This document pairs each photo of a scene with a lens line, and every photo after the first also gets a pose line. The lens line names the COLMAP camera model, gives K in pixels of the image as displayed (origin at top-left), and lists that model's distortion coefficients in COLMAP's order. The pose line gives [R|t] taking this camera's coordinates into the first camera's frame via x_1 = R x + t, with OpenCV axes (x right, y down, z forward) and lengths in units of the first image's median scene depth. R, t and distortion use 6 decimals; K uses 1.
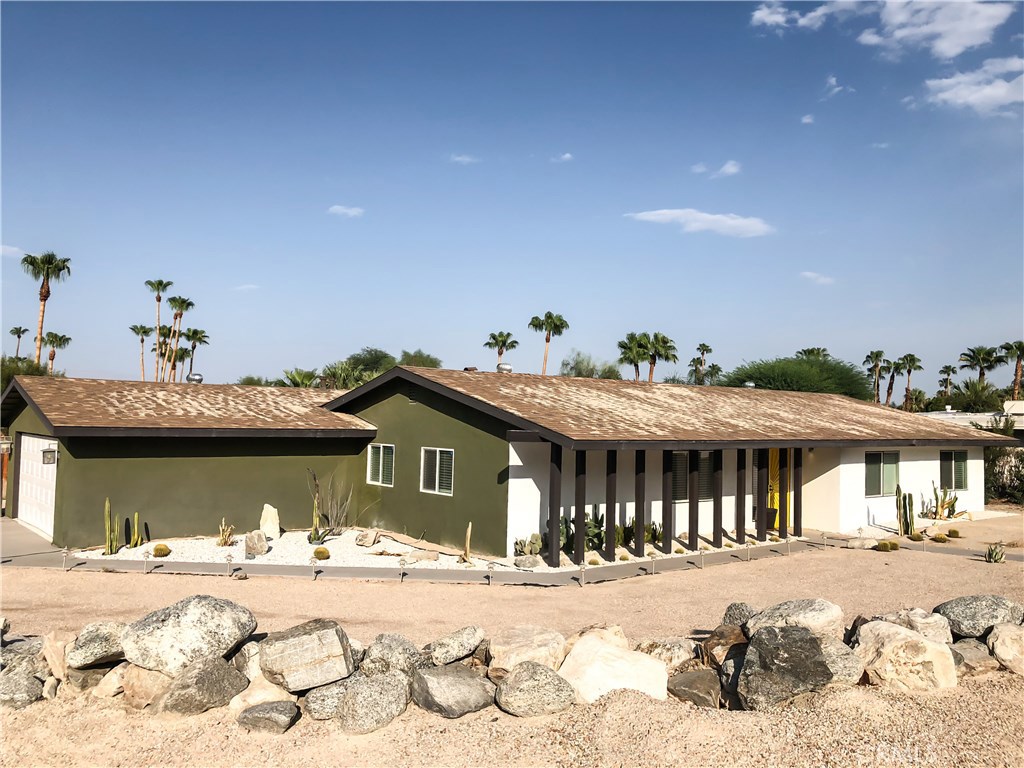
lens RADIAL K [[850.8, 0, 512.0], [0, 850.8, 384.0], [0, 0, 1]] dist [0.004978, -0.014253]
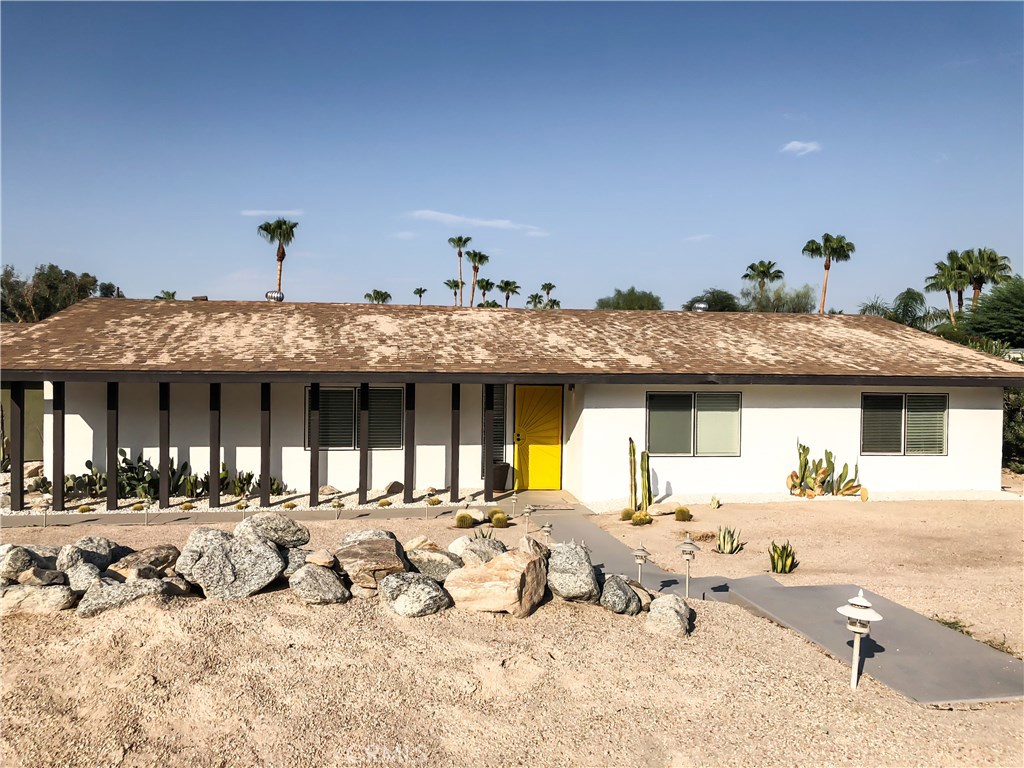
lens RADIAL K [[828.3, 0, 512.0], [0, 828.3, 384.0], [0, 0, 1]] dist [0.191704, -0.437353]
pose [[0.864159, 0.003918, -0.503204, 0.203686], [0.028094, 0.998034, 0.056017, 0.009625], [0.502435, -0.062544, 0.862350, 0.107415]]
